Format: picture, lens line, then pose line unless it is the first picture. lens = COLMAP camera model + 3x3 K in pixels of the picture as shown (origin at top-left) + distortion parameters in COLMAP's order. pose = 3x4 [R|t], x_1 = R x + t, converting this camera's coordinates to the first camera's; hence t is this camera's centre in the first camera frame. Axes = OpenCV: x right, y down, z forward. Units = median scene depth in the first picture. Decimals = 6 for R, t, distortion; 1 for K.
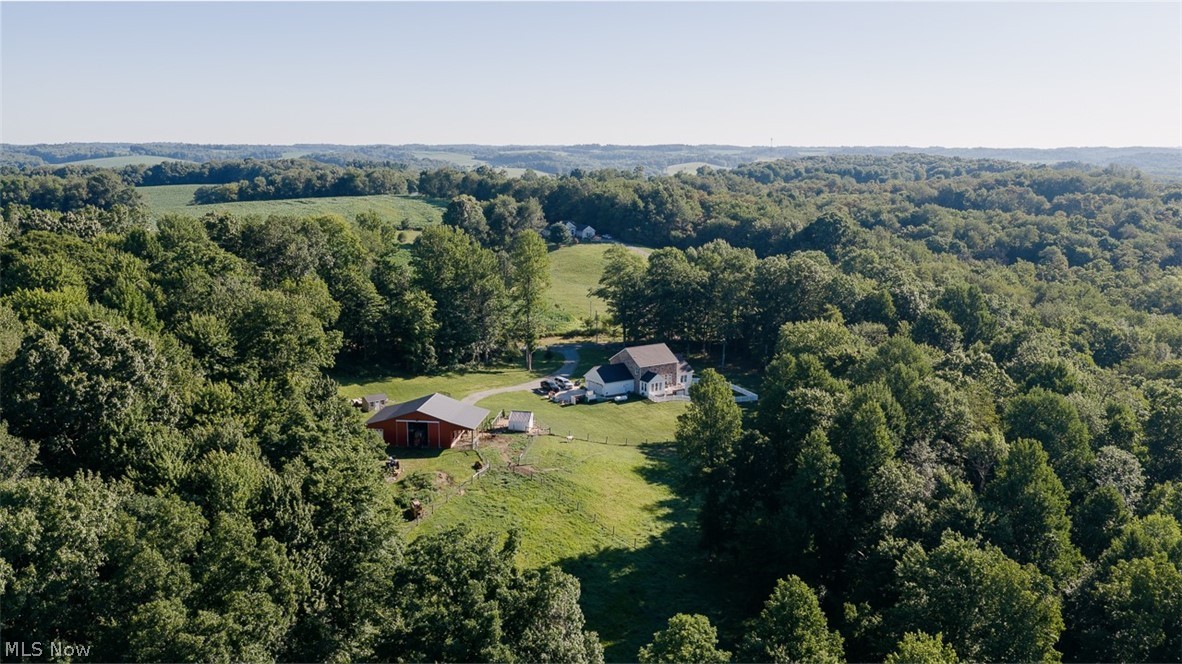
lens RADIAL K [[987.2, 0, 590.2], [0, 987.2, 330.6], [0, 0, 1]] dist [0.018326, -0.040687]
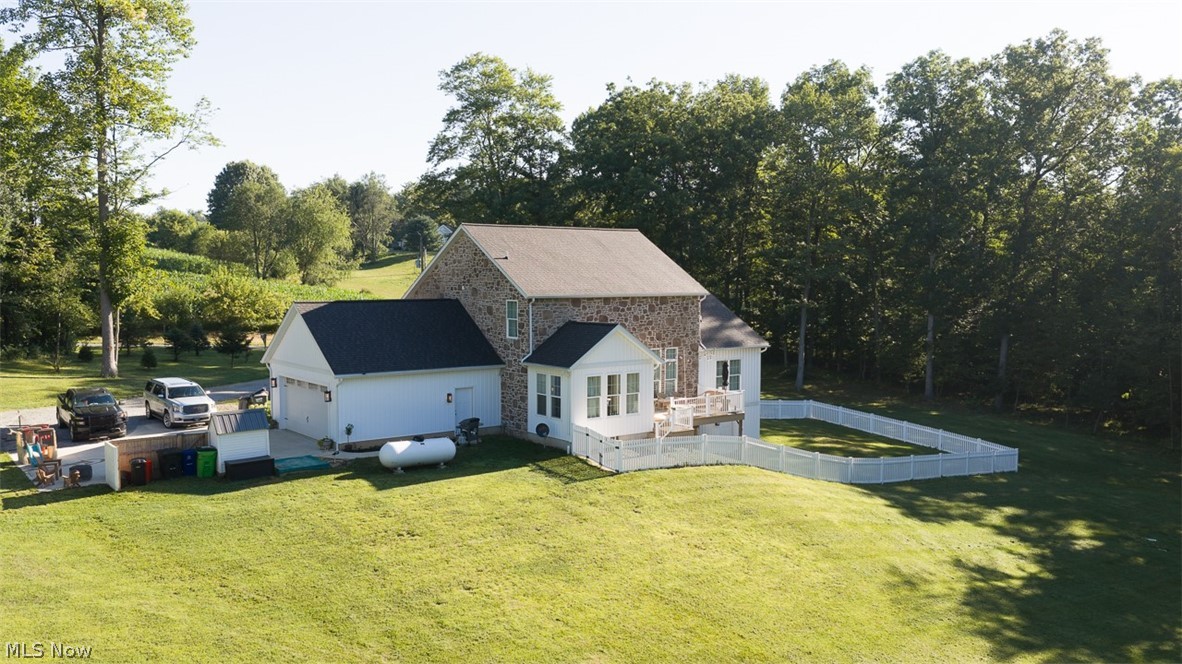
lens RADIAL K [[987.2, 0, 591.7], [0, 987.2, 331.2], [0, 0, 1]] dist [0.018326, -0.040687]
pose [[0.998107, -0.016311, 0.059293, 0.050330], [0.022794, 0.993631, -0.110357, 0.064373], [-0.057116, 0.111500, 0.992122, 0.785635]]
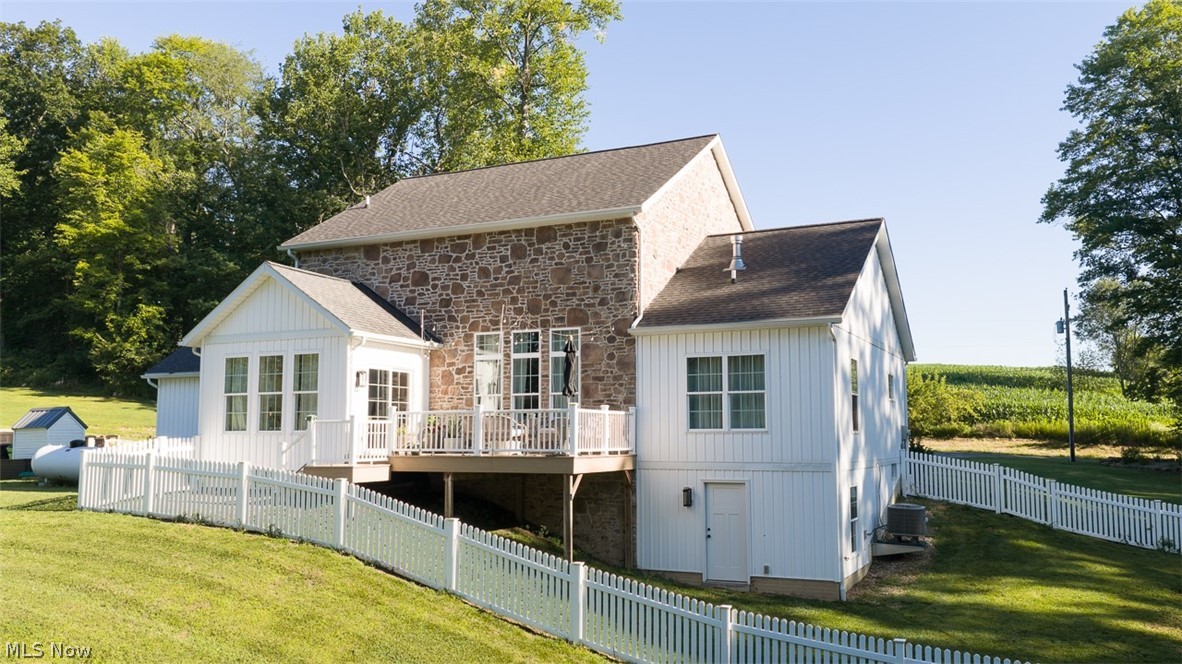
lens RADIAL K [[987.2, 0, 590.4], [0, 987.2, 334.5], [0, 0, 1]] dist [0.018326, -0.040687]
pose [[0.471129, -0.100841, -0.876281, 0.178769], [-0.145237, 0.971016, -0.189829, 0.064983], [0.870025, 0.216702, 0.442828, 0.960381]]
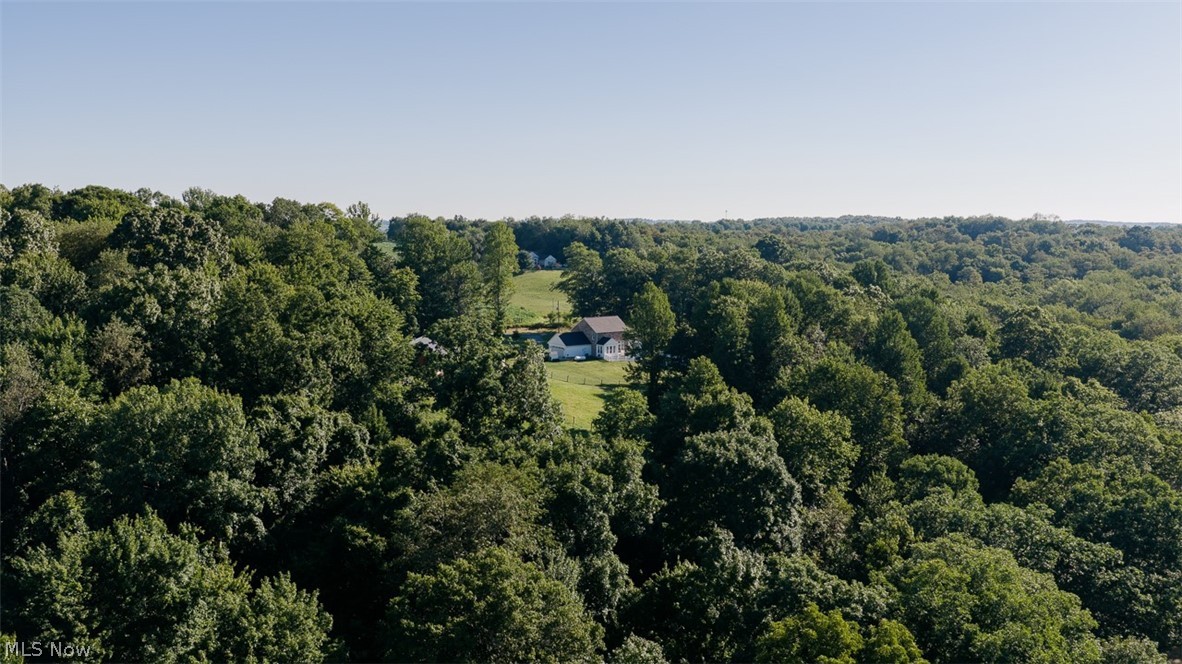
lens RADIAL K [[987.2, 0, 589.5], [0, 987.2, 332.9], [0, 0, 1]] dist [0.018326, -0.040687]
pose [[0.999224, -0.006826, 0.038791, -0.002375], [0.009746, 0.997090, -0.075604, 0.121524], [-0.038162, 0.075923, 0.996383, -0.145852]]
